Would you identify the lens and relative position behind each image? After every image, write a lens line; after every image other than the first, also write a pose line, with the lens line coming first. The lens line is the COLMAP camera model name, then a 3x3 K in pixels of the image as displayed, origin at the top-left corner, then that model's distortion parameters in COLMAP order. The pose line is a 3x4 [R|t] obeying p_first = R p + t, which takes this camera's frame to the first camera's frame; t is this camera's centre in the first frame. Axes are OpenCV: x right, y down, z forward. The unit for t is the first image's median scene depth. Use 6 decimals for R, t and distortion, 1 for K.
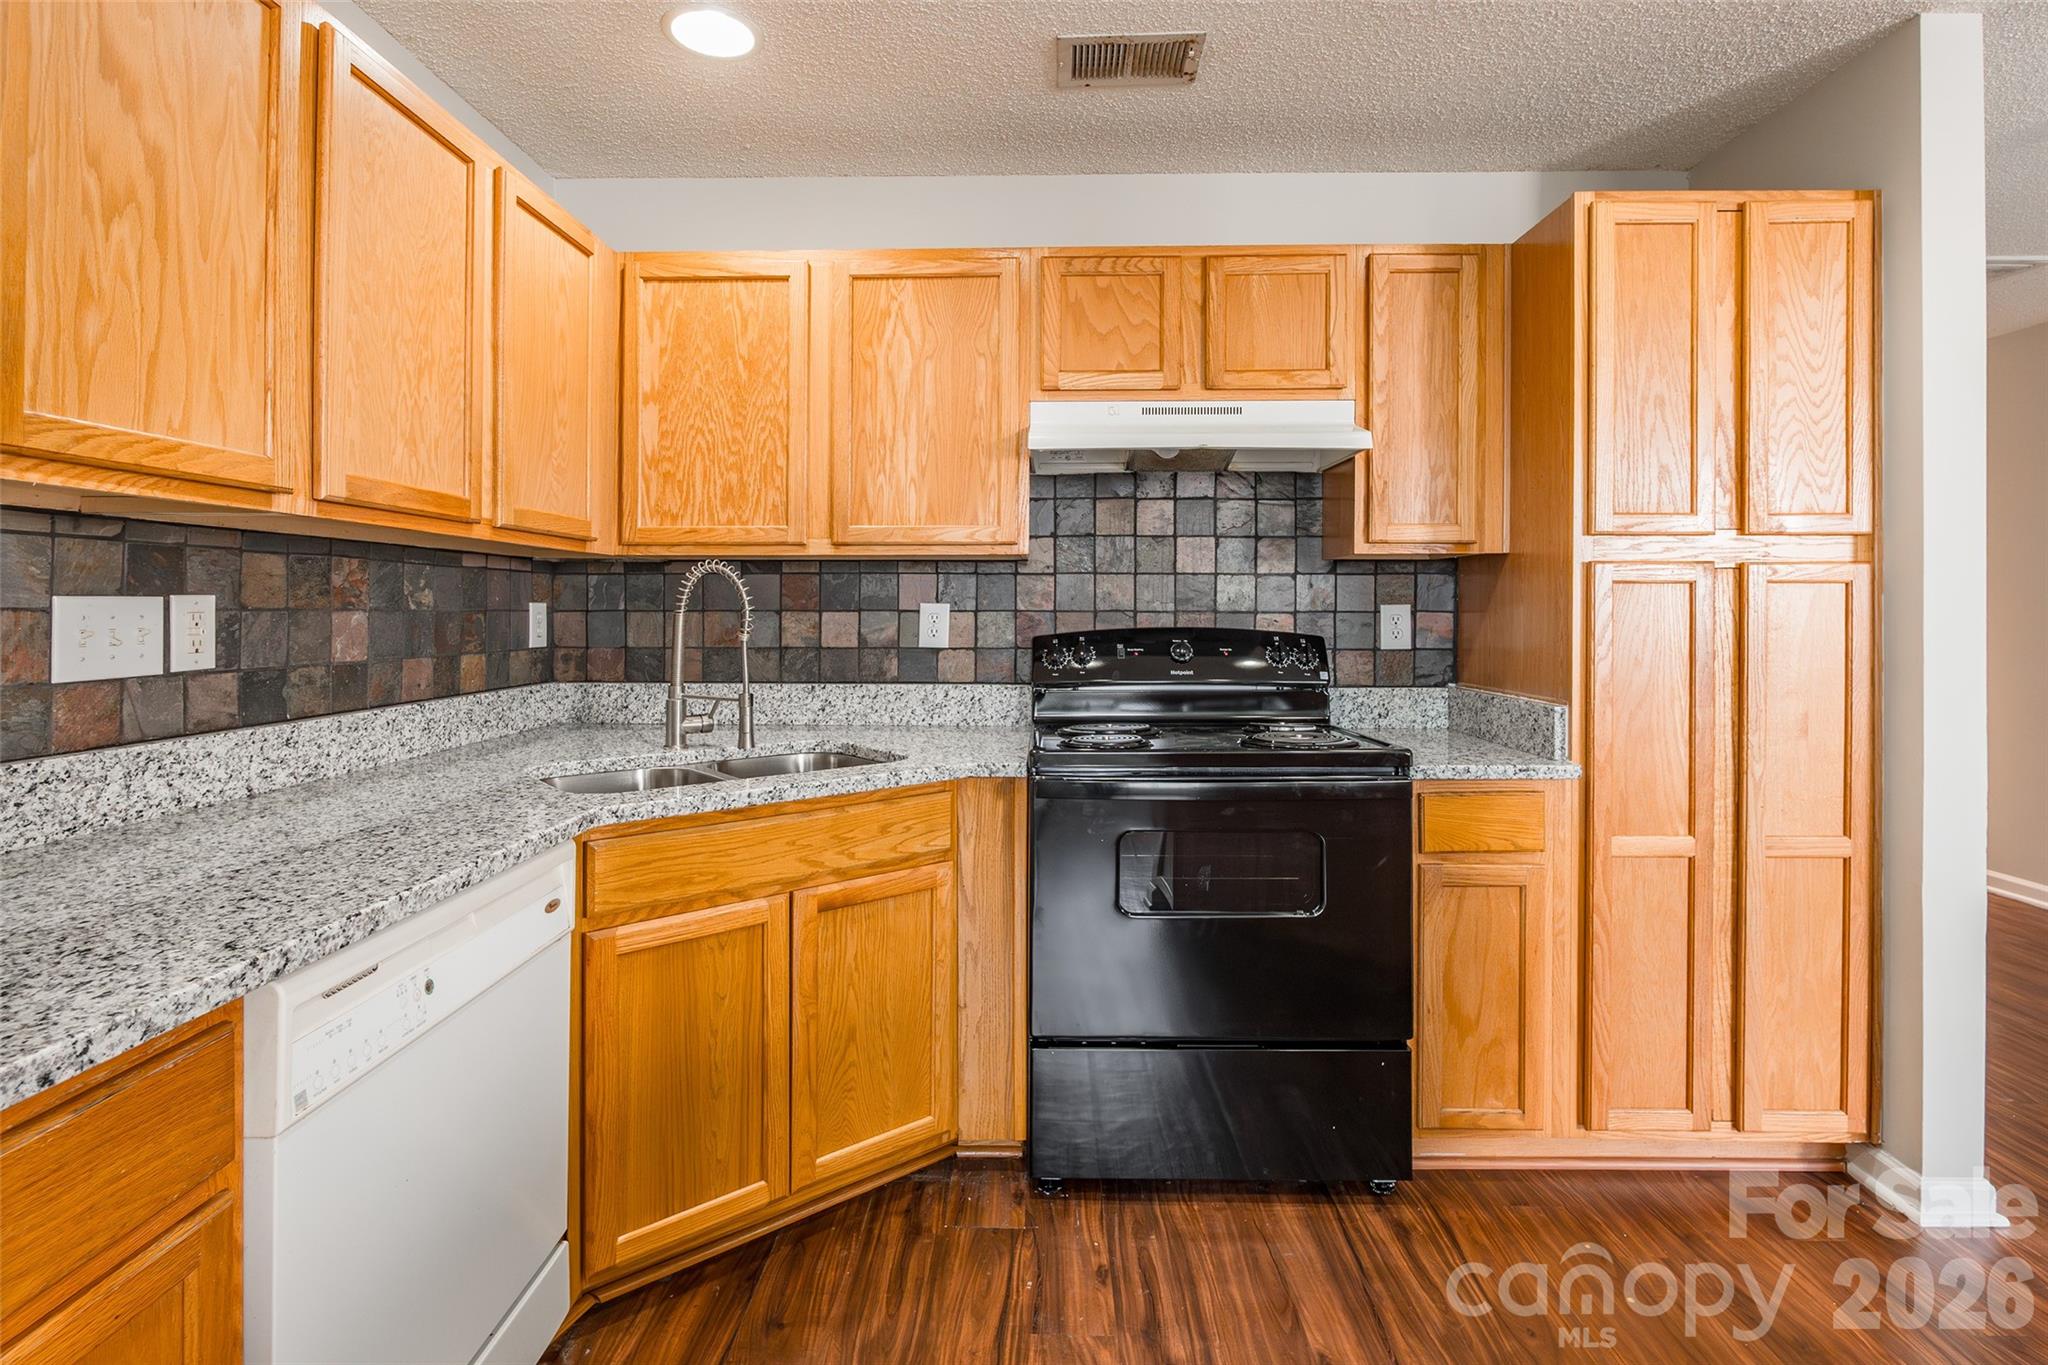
lens RADIAL K [[951.5, 0, 1030.1], [0, 951.5, 606.5], [0, 0, 1]] dist [-0.014179, 0.000204]
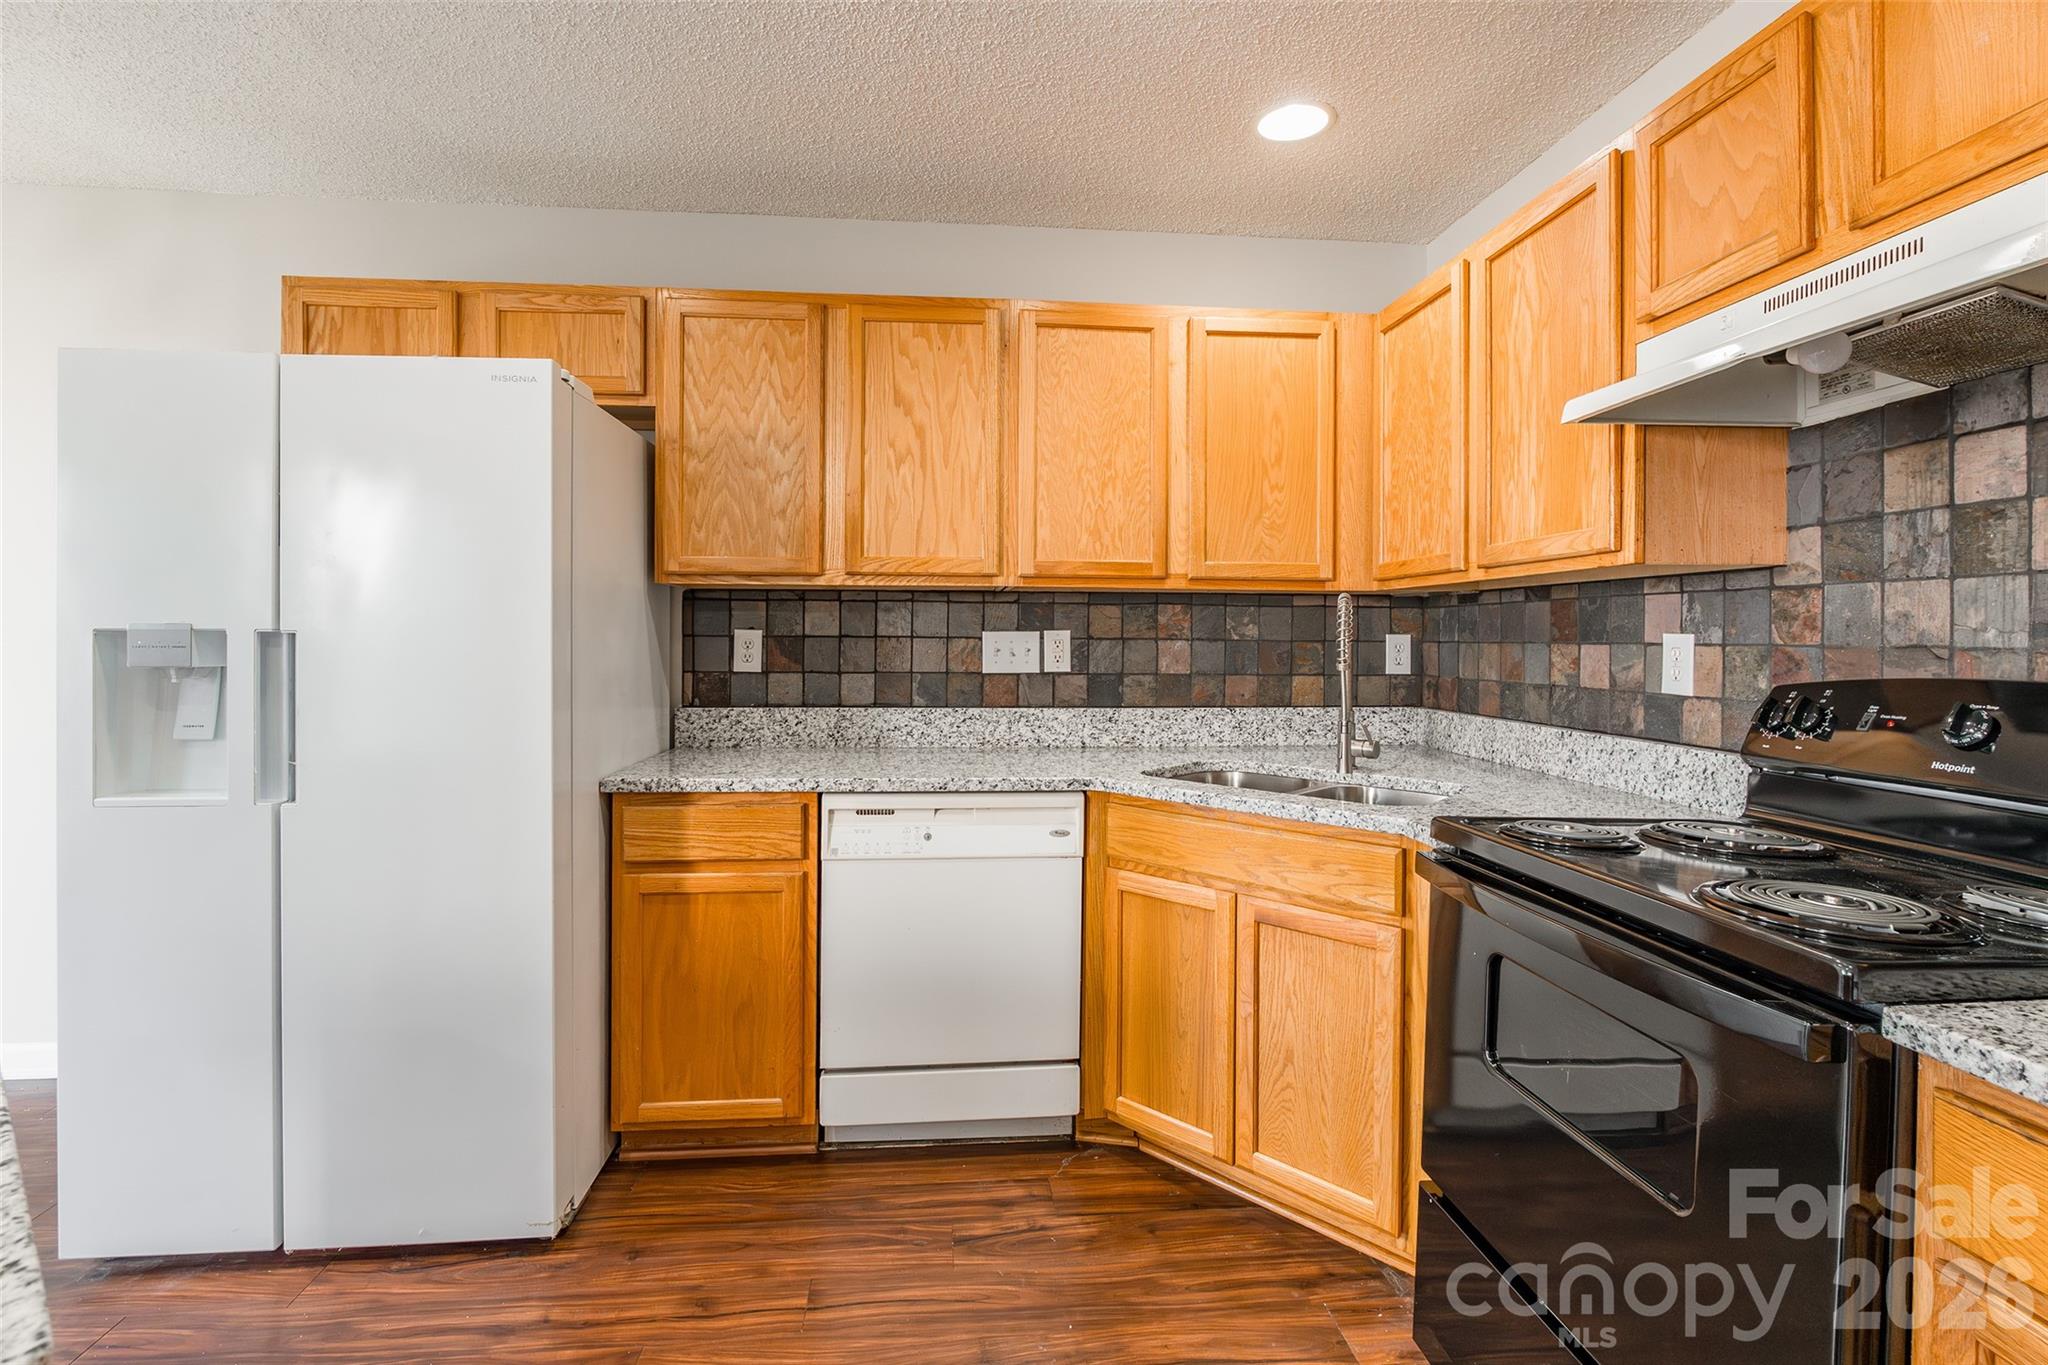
lens RADIAL K [[992.2, 0, 1000.6], [0, 992.2, 635.2], [0, 0, 1]] dist [-0.007724, 0.000129]
pose [[0.107442, -0.001043, -0.994211, 0.746502], [-0.002845, 0.999995, -0.001356, 0.000121], [0.994207, 0.002975, 0.107438, 0.510725]]
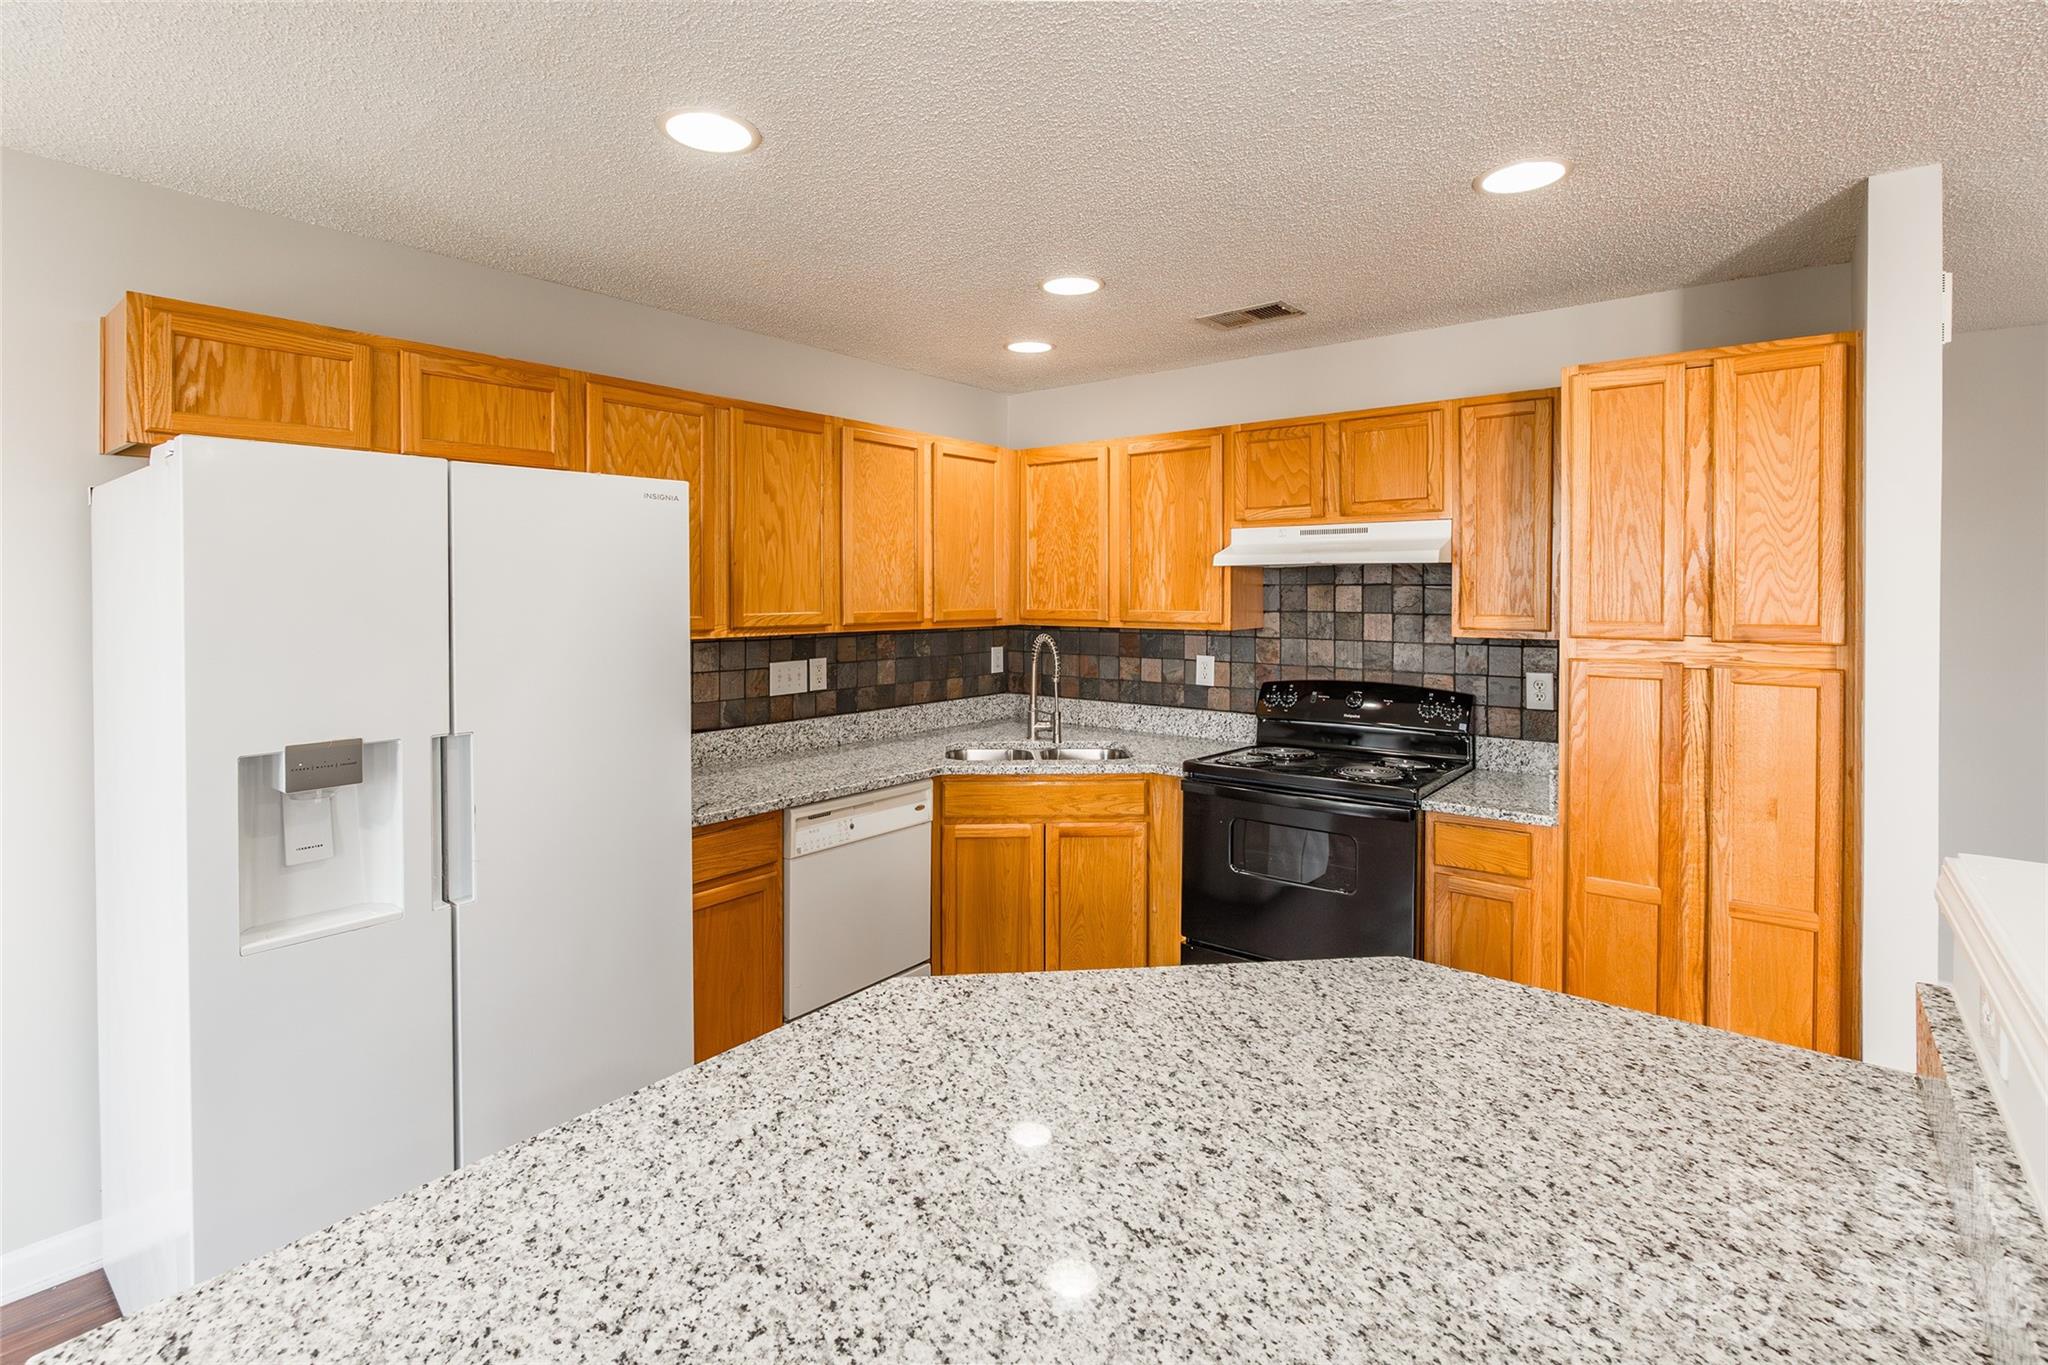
lens RADIAL K [[951.5, 0, 1030.1], [0, 951.5, 606.5], [0, 0, 1]] dist [-0.014179, 0.000204]
pose [[0.791202, 0.005399, -0.611531, 0.738568], [0.005756, 0.999851, 0.016275, -0.132552], [0.611527, -0.016397, 0.791053, -0.418048]]
